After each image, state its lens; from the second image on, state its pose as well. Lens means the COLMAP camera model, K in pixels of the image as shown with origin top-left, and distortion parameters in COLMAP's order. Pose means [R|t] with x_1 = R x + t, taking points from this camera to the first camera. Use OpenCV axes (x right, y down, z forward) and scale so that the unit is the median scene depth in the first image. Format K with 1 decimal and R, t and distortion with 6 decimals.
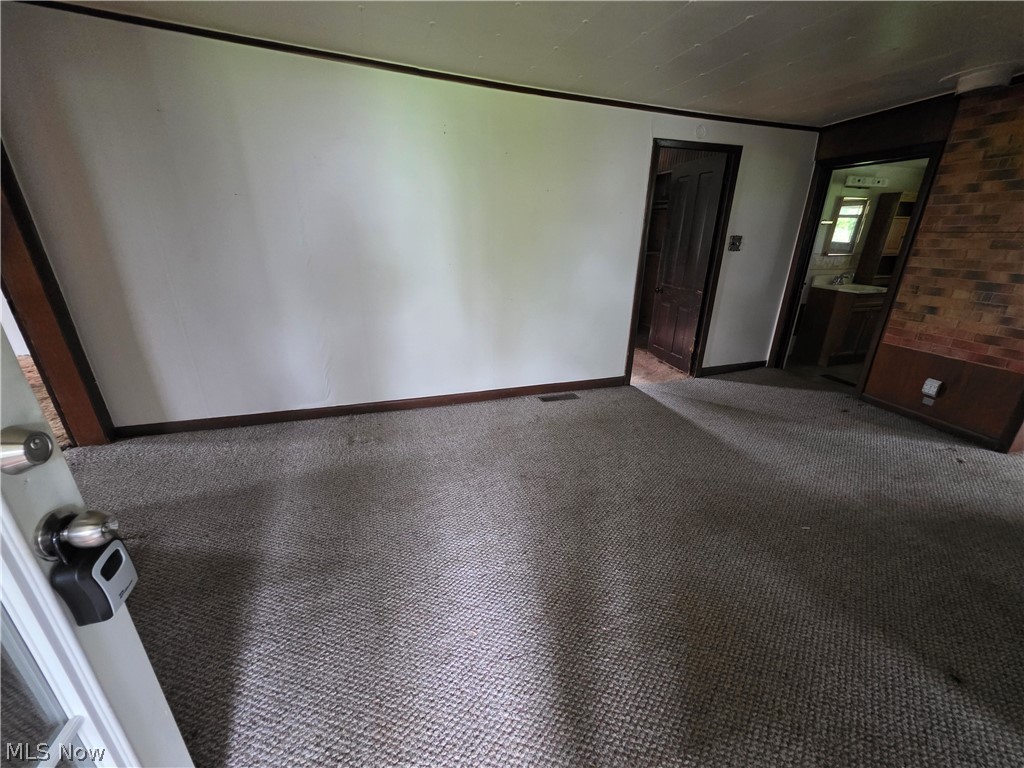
lens RADIAL K [[413.8, 0, 515.9], [0, 413.8, 385.9], [0, 0, 1]] dist [0.001652, 0.000263]
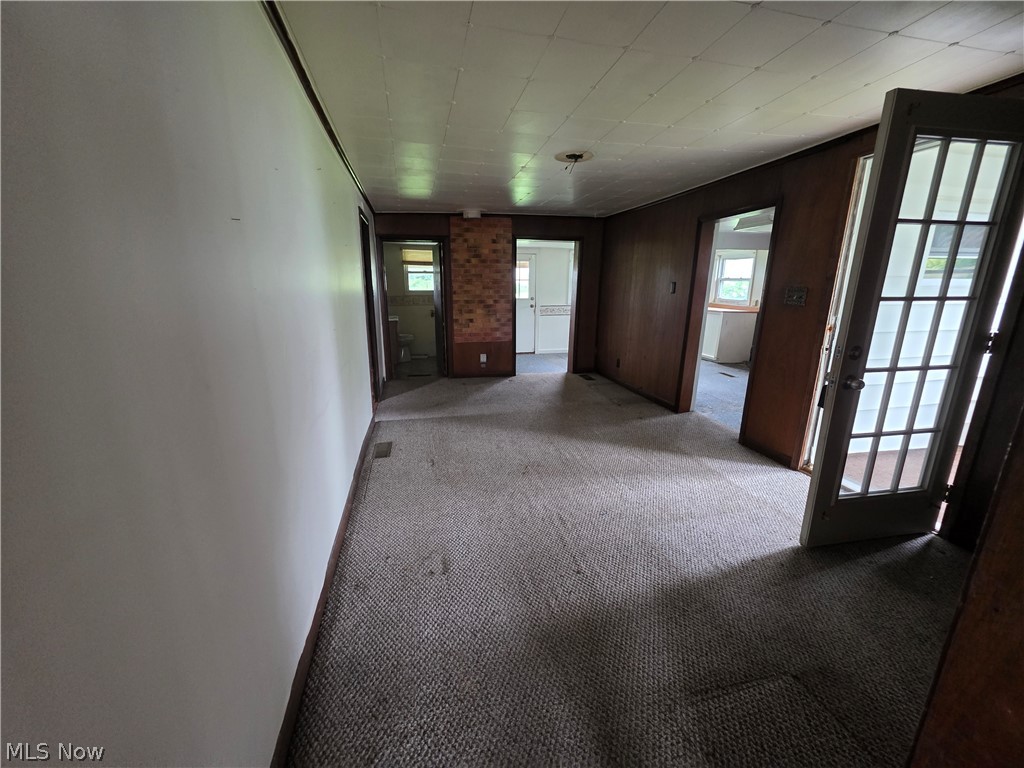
lens RADIAL K [[413.8, 0, 510.7], [0, 413.8, 385.1], [0, 0, 1]] dist [0.001652, 0.000263]
pose [[0.079999, -0.252044, 0.964403, -0.968686], [0.353557, 0.911774, 0.208962, -0.259407], [-0.931986, 0.324255, 0.162052, 0.643709]]
